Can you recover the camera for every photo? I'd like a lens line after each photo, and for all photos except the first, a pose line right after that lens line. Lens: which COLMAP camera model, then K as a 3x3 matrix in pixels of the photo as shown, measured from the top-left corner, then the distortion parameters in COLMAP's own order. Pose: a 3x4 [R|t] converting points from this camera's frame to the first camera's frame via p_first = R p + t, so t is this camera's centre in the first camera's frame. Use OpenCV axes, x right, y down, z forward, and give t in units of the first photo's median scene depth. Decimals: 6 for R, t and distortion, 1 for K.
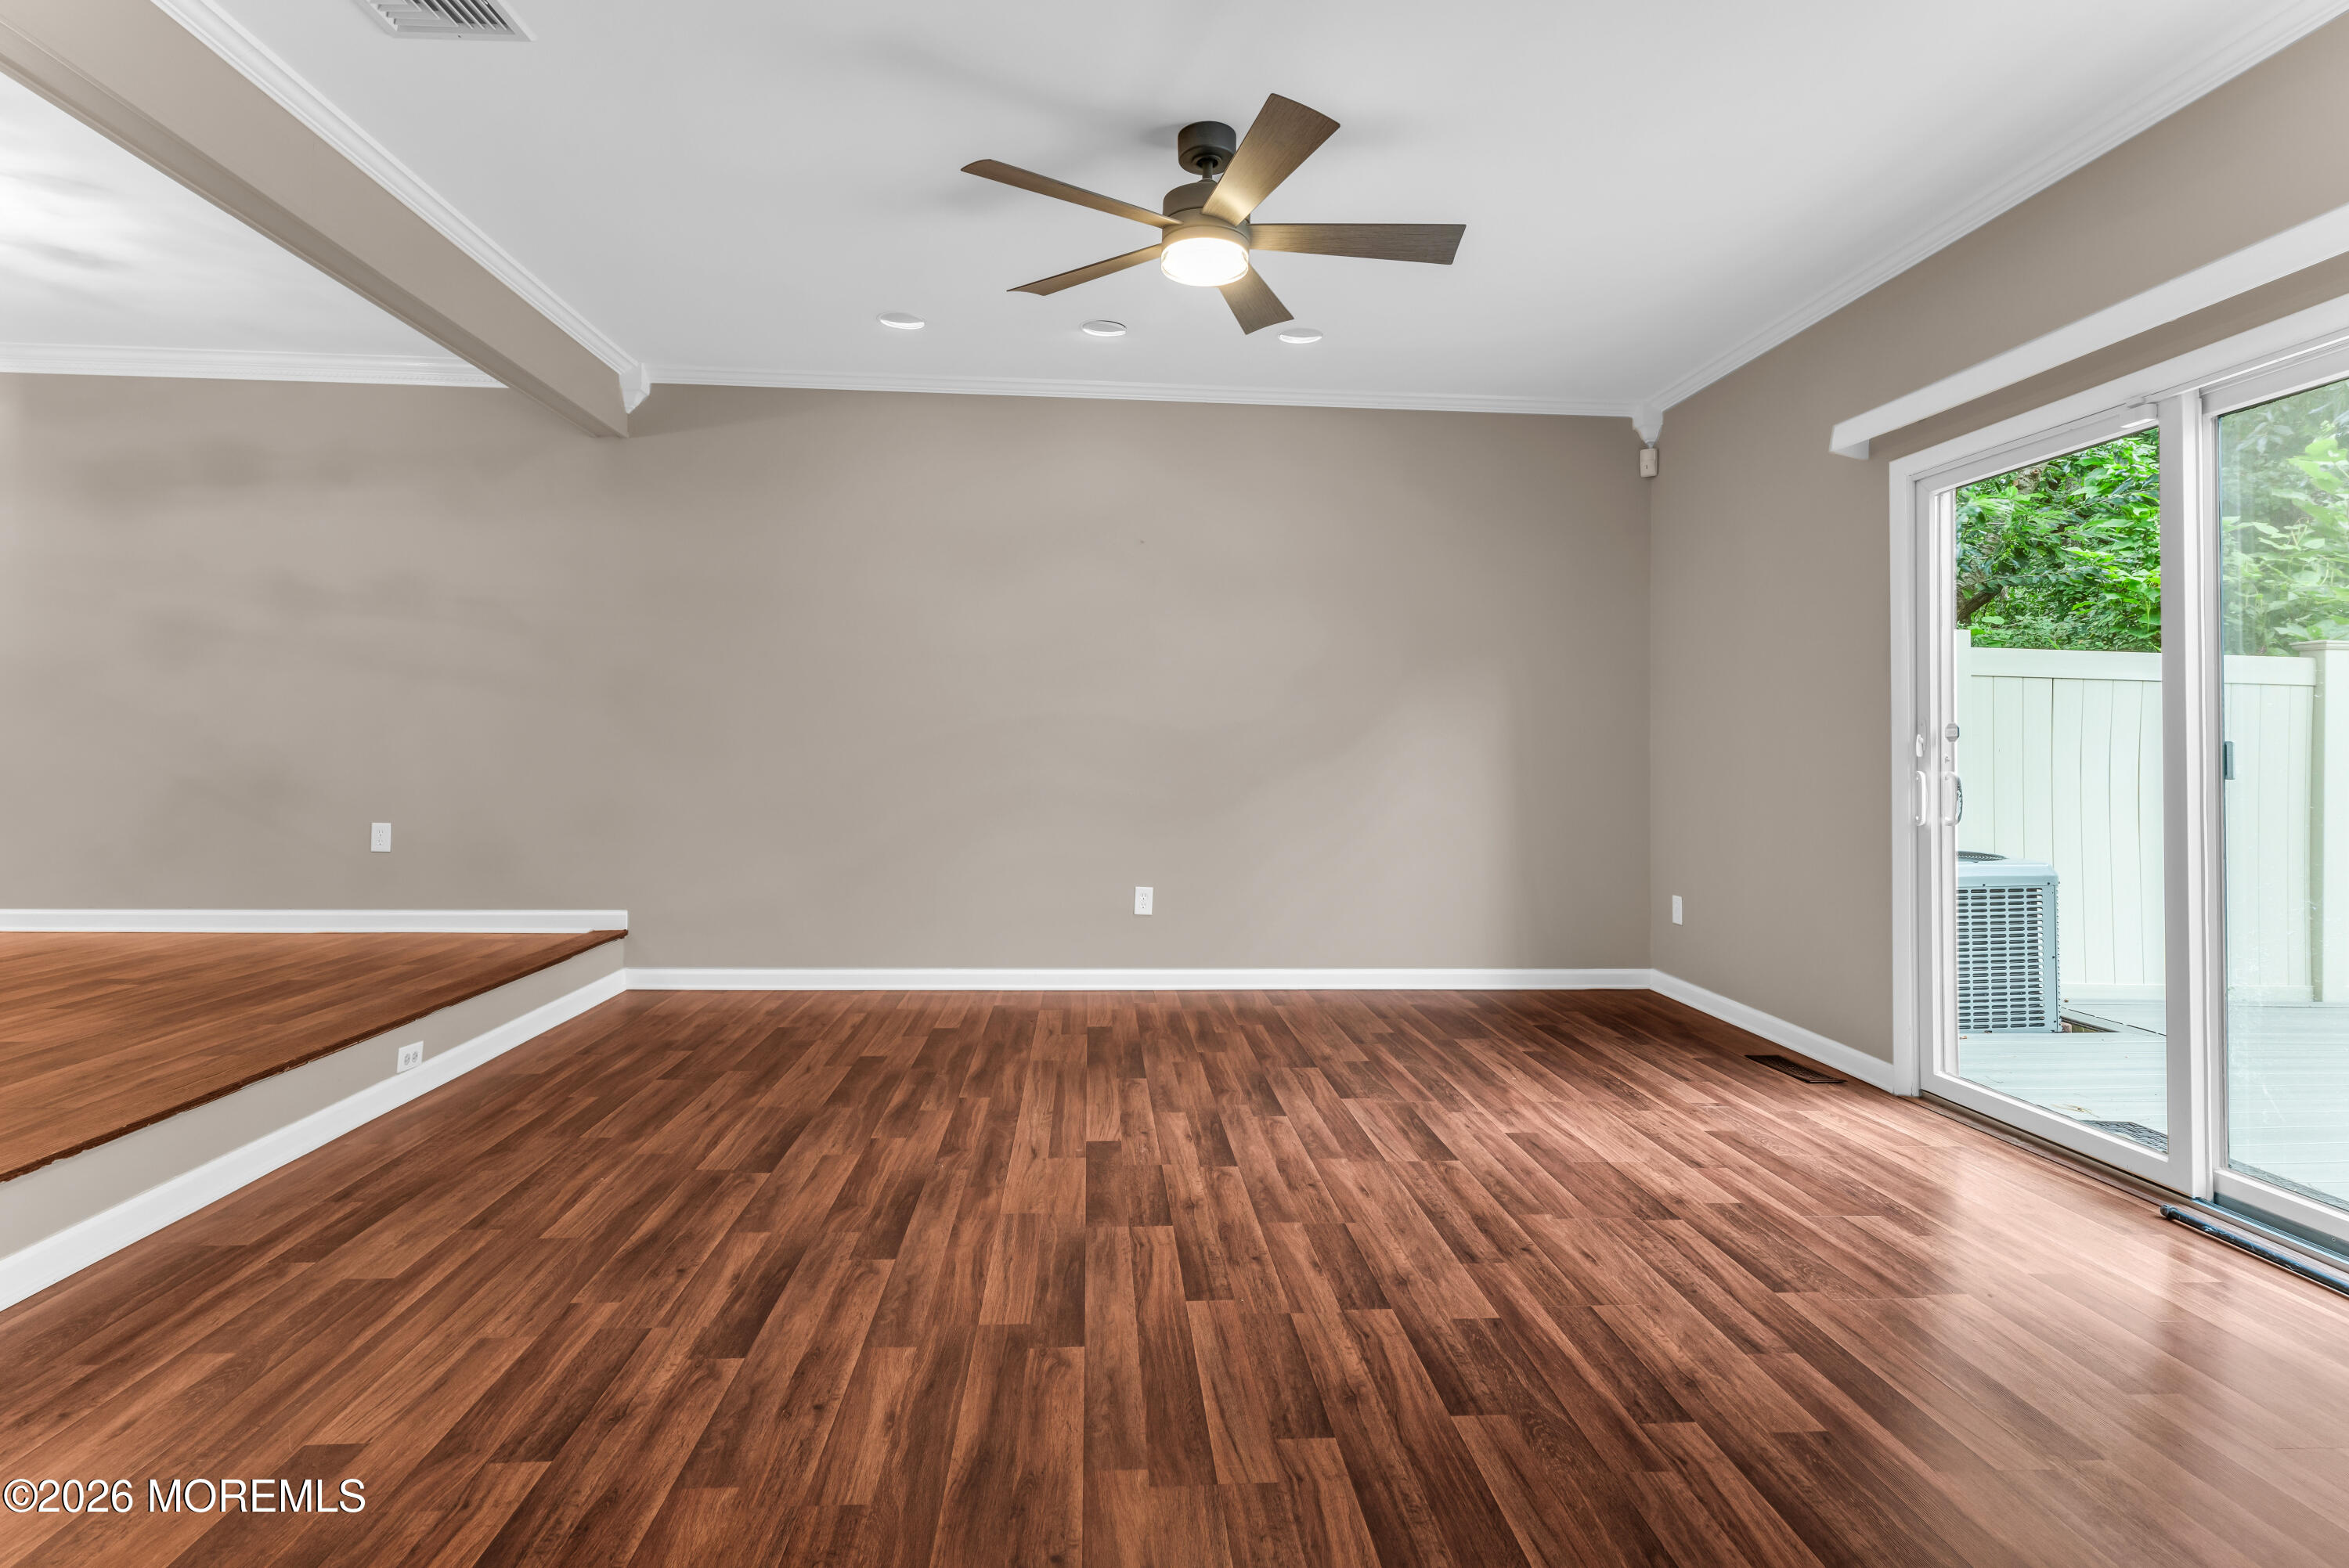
lens RADIAL K [[1155.2, 0, 1179.0], [0, 1155.2, 711.3], [0, 0, 1]] dist [0.002230, -0.001615]
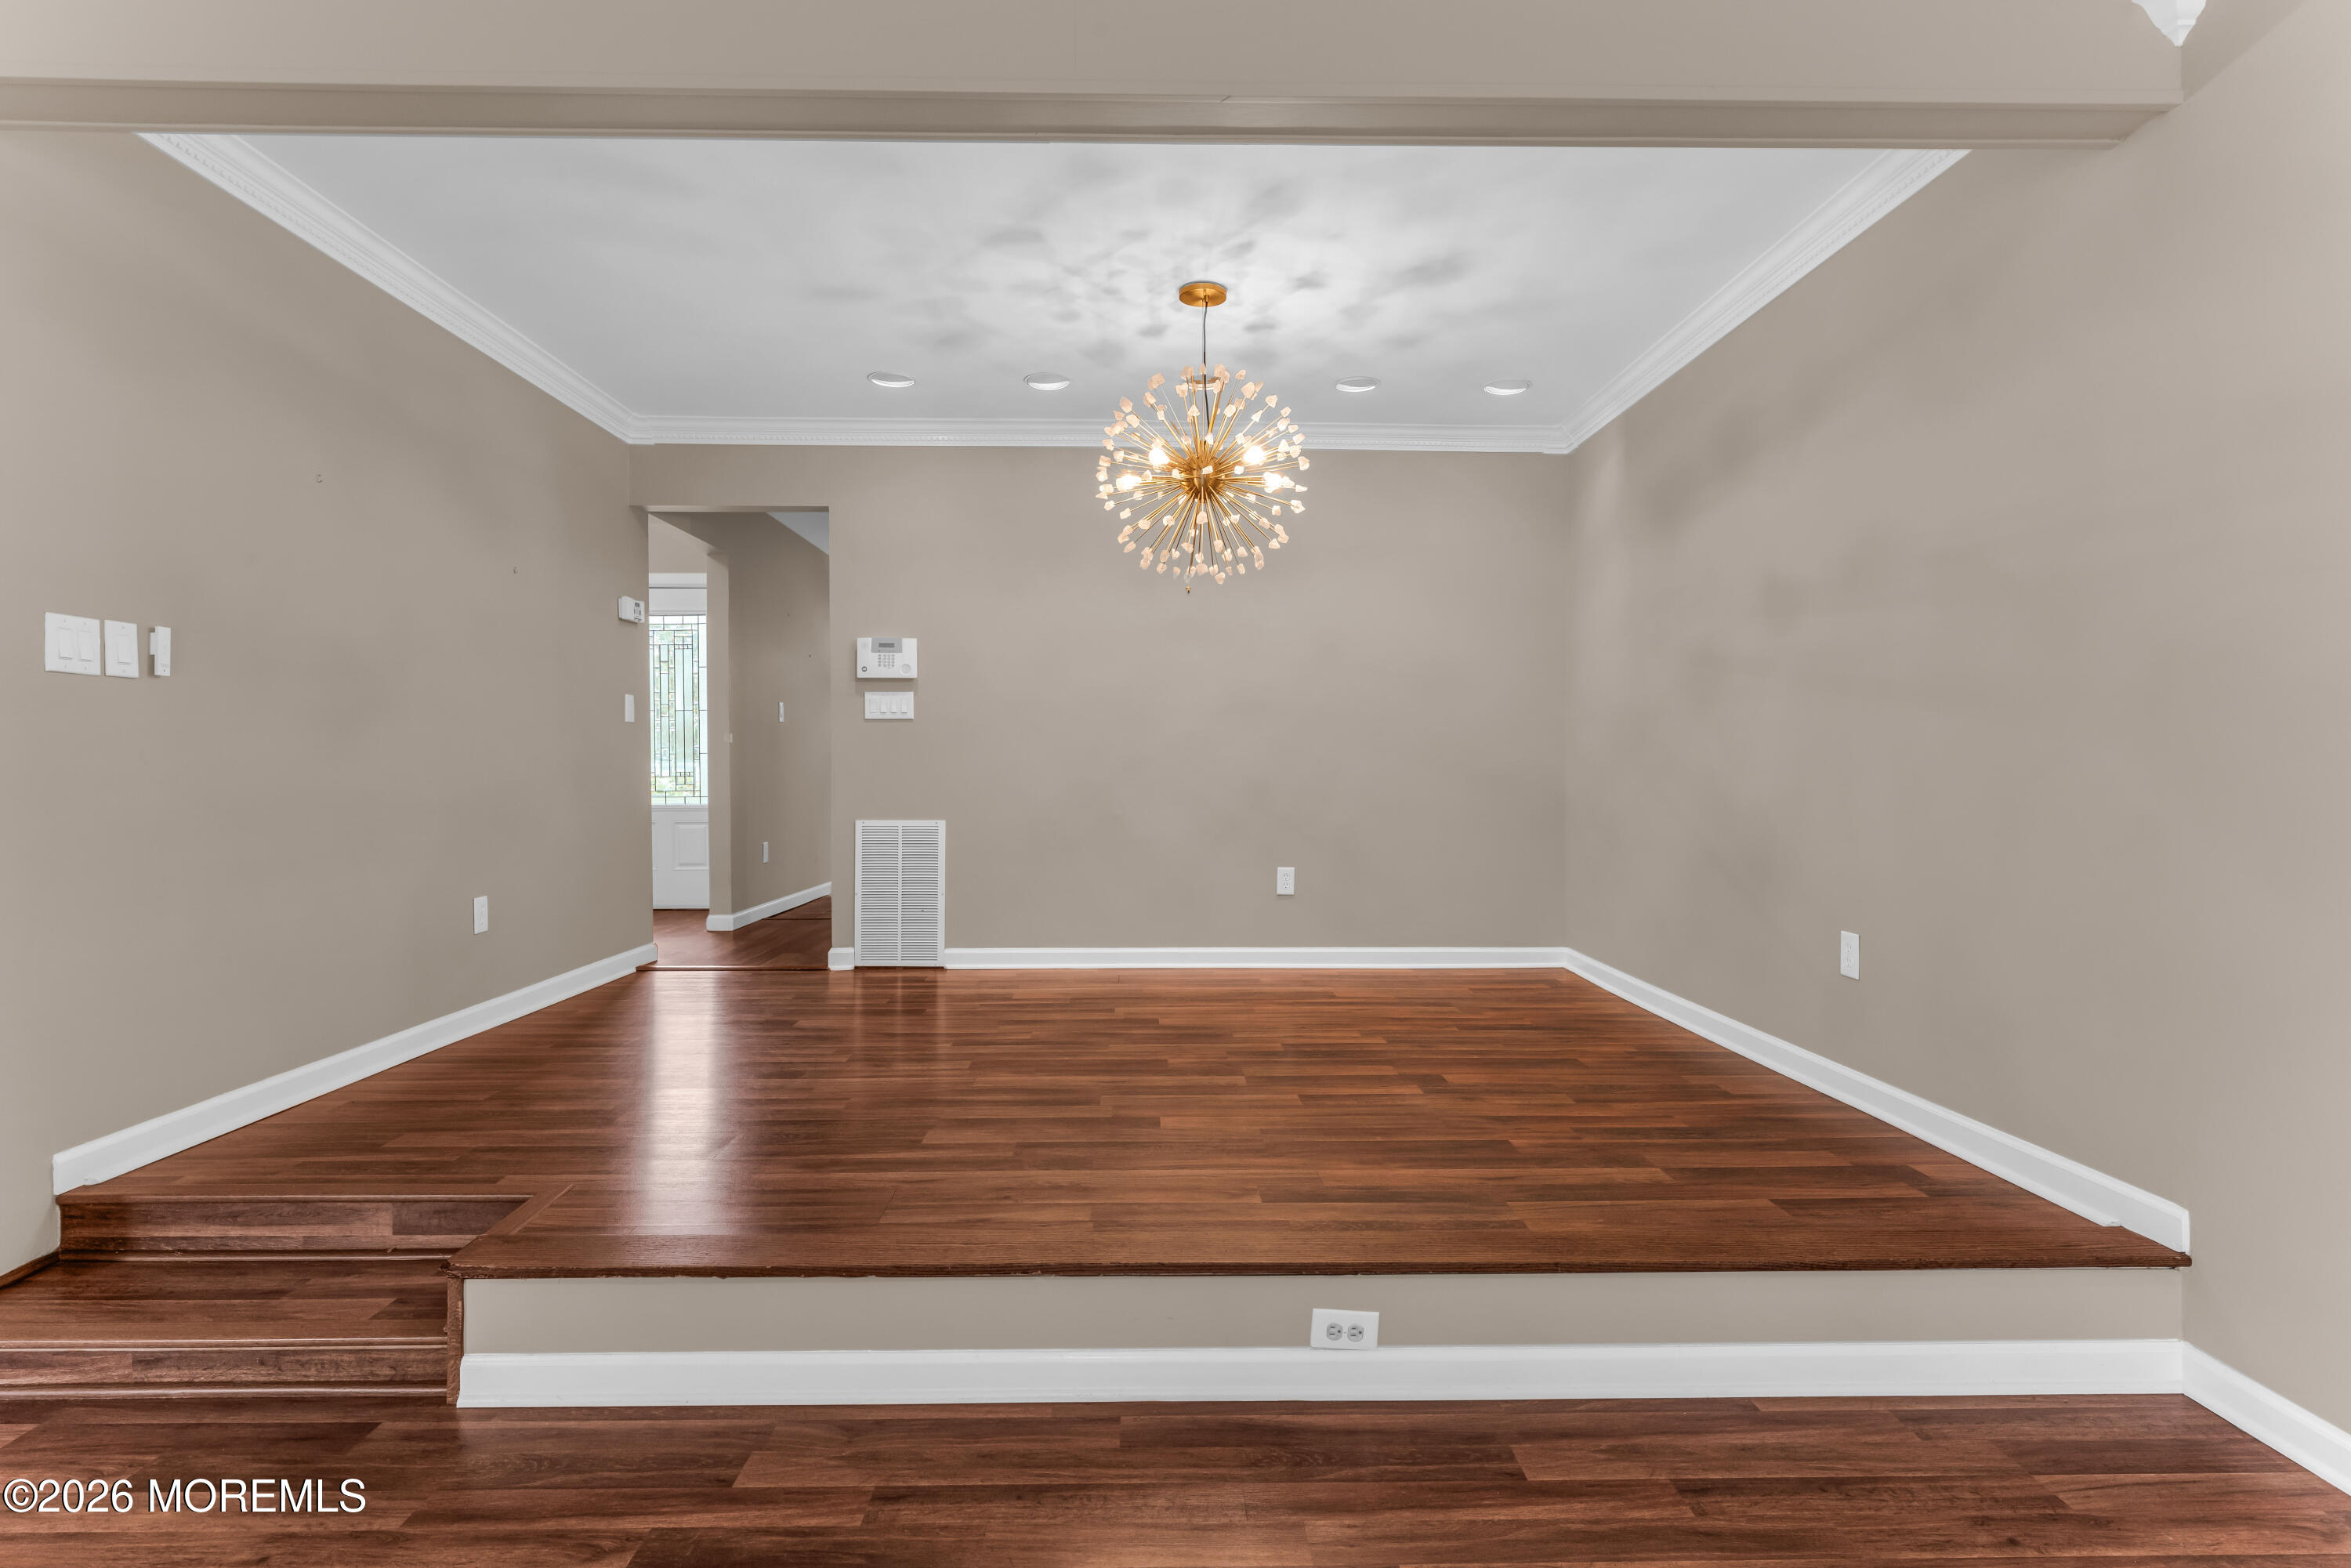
lens RADIAL K [[1156.3, 0, 1163.5], [0, 1156.3, 777.4], [0, 0, 1]] dist [0.002230, -0.001615]
pose [[-0.066510, -0.009639, -0.997739, -0.044642], [0.034733, 0.999325, -0.011970, 0.009078], [0.997181, -0.035451, -0.066130, 1.114405]]
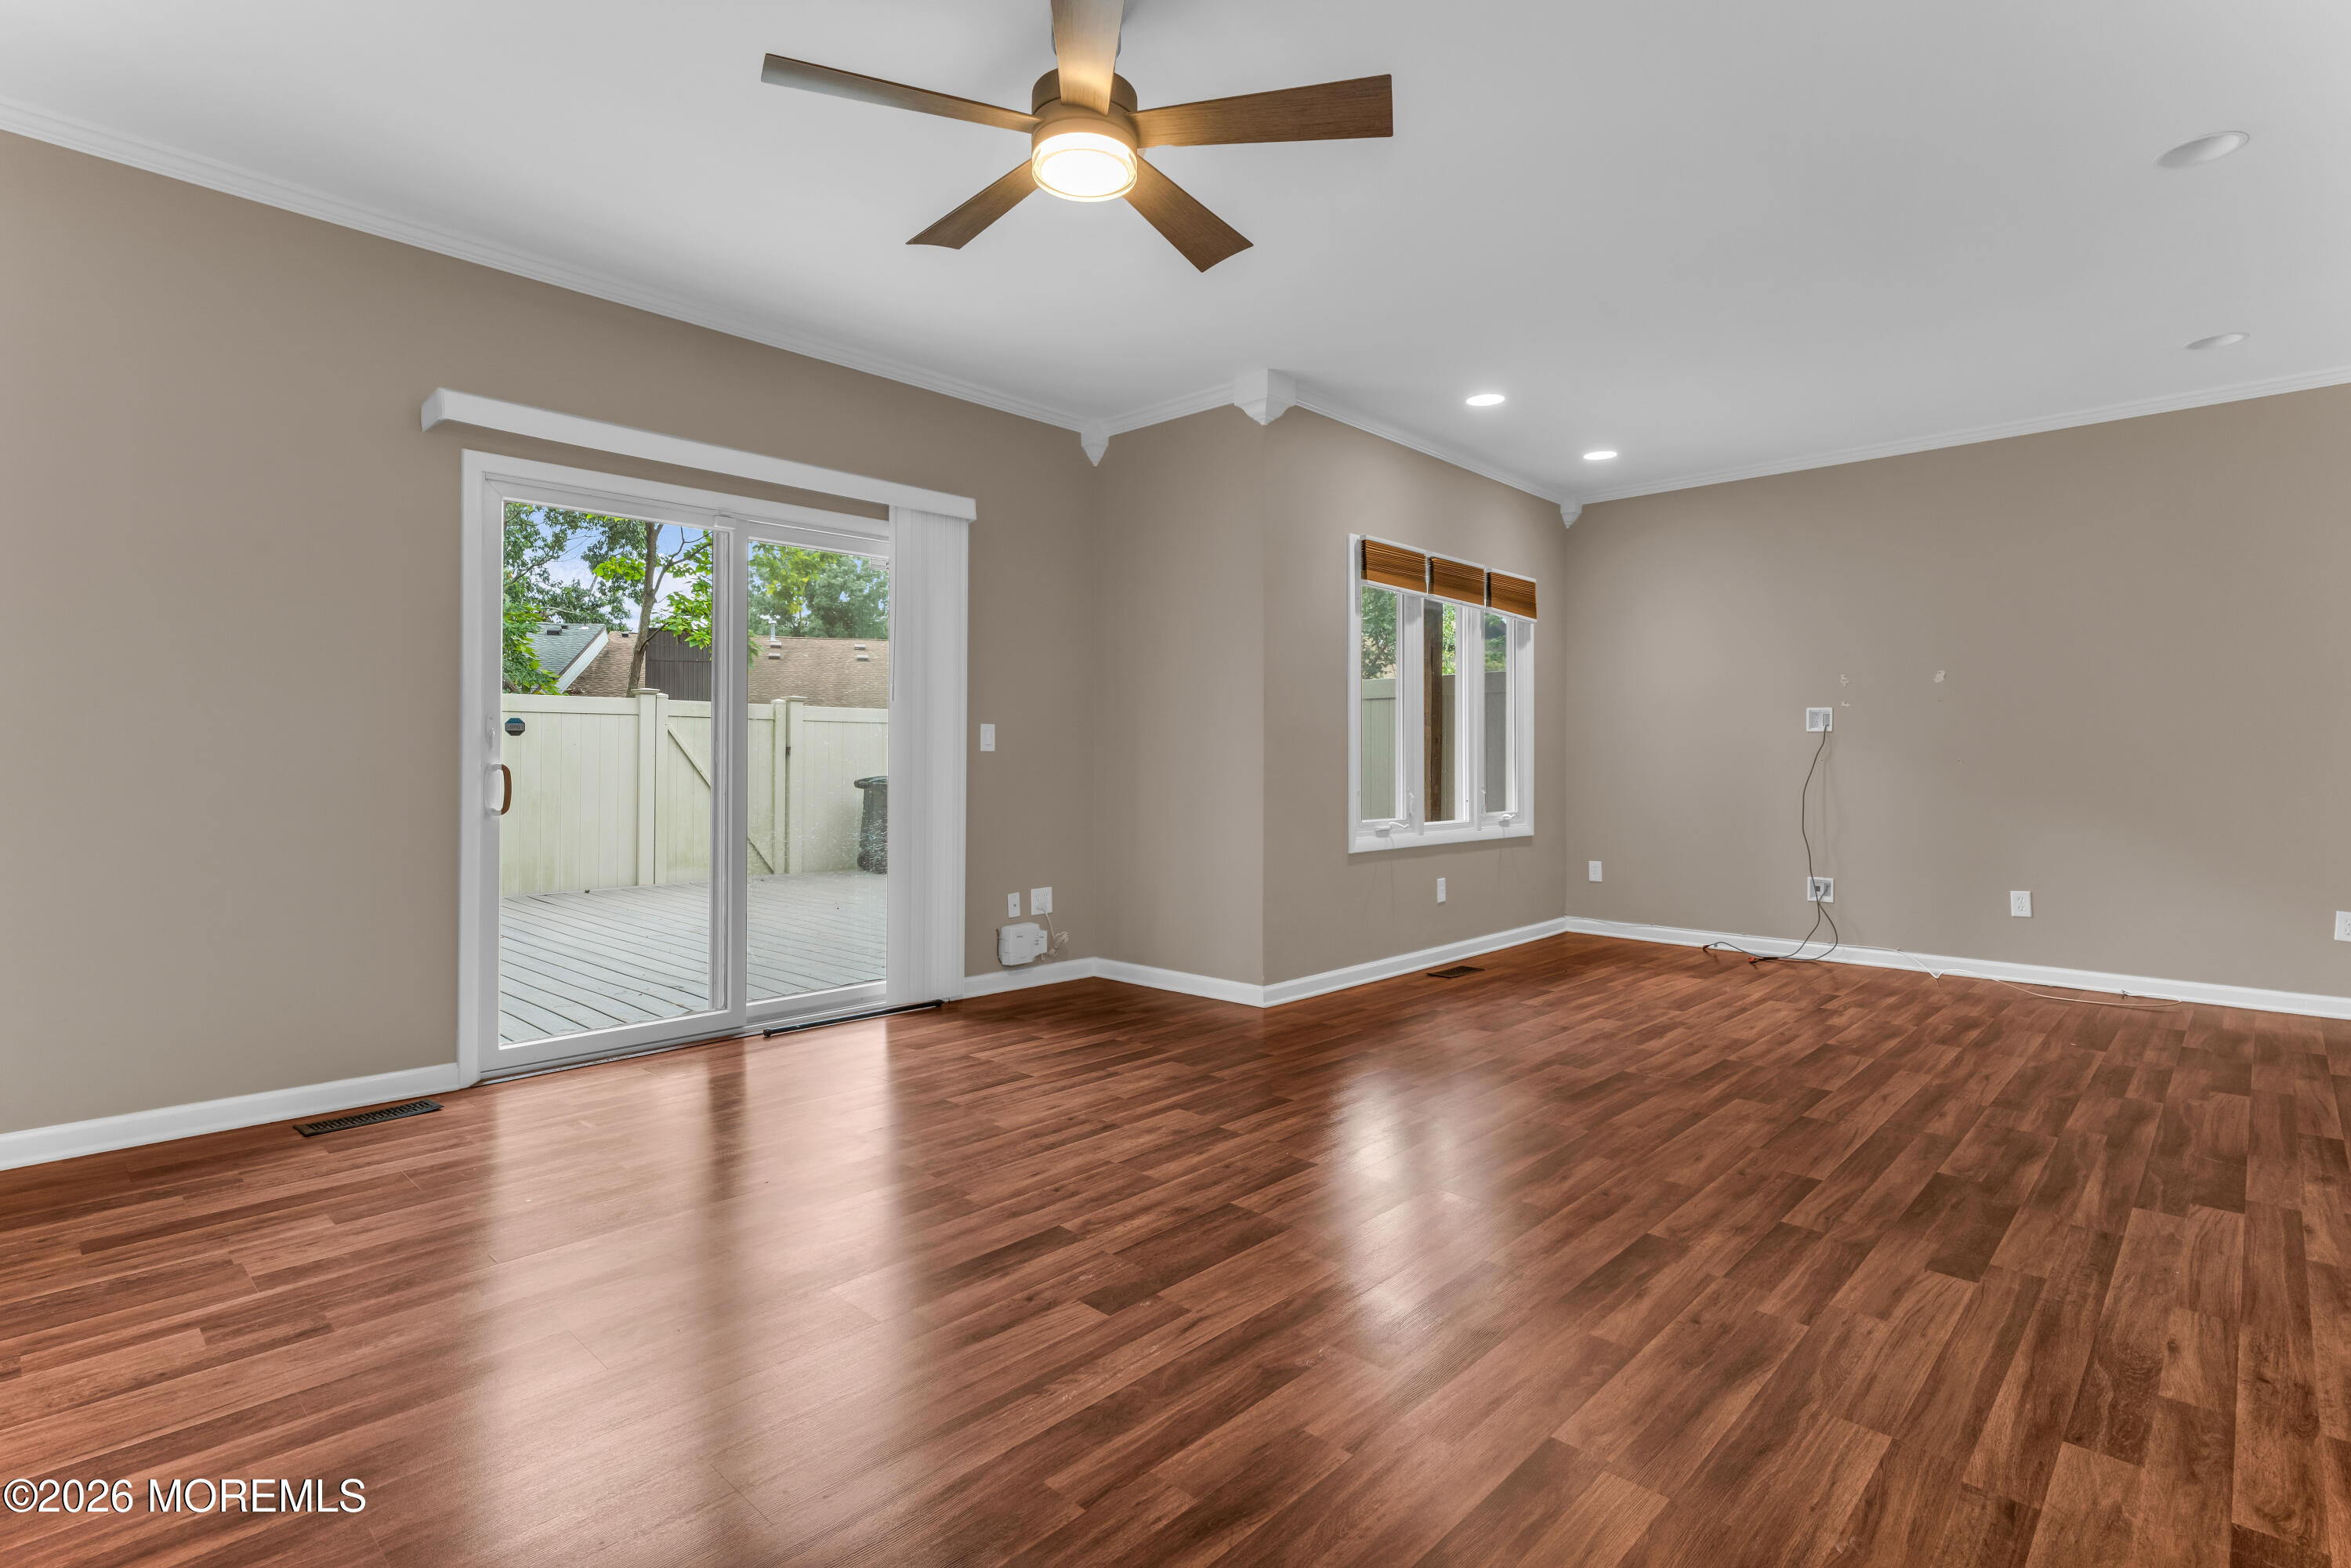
lens RADIAL K [[1156.3, 0, 1165.3], [0, 1156.3, 774.9], [0, 0, 1]] dist [0.002230, -0.001615]
pose [[-0.666486, -0.027789, 0.745000, -0.655787], [-0.040929, 0.999162, 0.000654, 0.045957], [-0.744394, -0.030056, -0.667064, 1.546677]]
